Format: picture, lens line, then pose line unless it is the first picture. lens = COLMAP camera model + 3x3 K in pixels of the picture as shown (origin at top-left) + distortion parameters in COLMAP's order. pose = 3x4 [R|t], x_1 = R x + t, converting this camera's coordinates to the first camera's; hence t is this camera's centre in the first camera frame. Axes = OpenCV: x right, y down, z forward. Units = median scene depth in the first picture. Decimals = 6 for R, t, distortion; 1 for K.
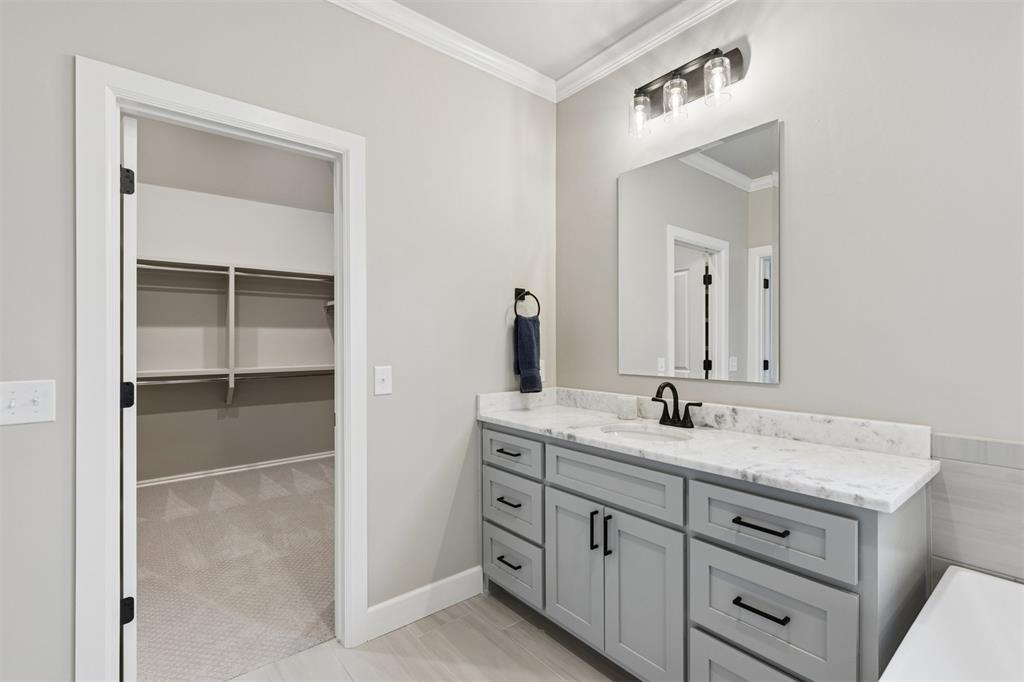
lens RADIAL K [[465.8, 0, 512.0], [0, 465.8, 341.0], [0, 0, 1]] dist [-0.000178, -0.000174]
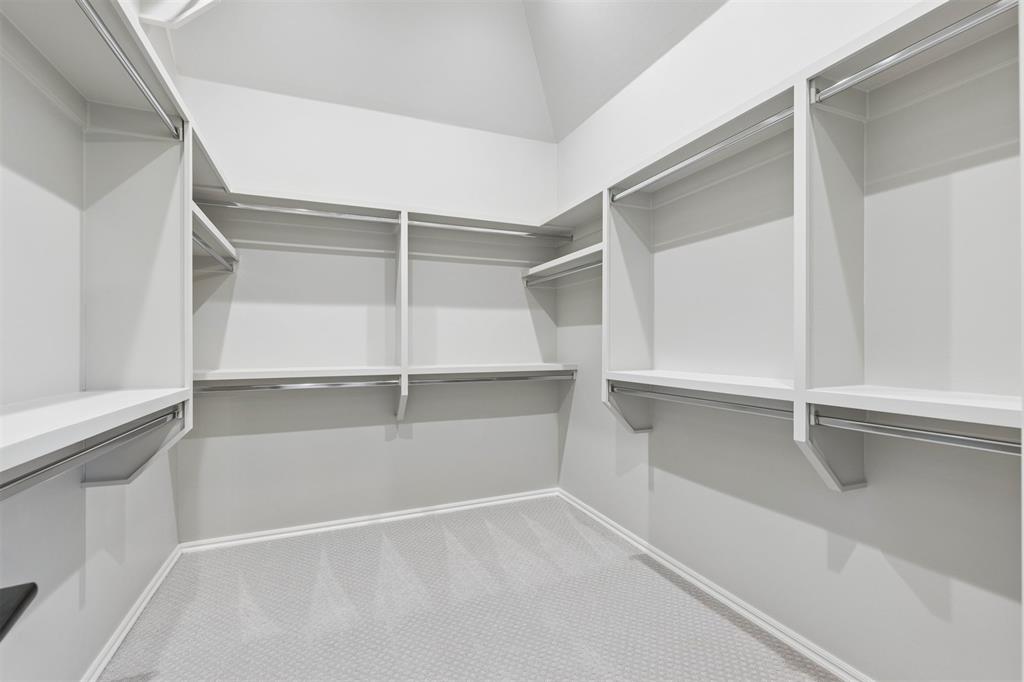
lens RADIAL K [[460.1, 0, 513.5], [0, 460.1, 344.0], [0, 0, 1]] dist [0.001193, 0.000114]
pose [[0.960056, -0.000541, -0.279808, -0.244990], [0.001532, 0.999993, 0.003325, 0.022777], [0.279804, -0.003621, 0.960050, 0.377314]]
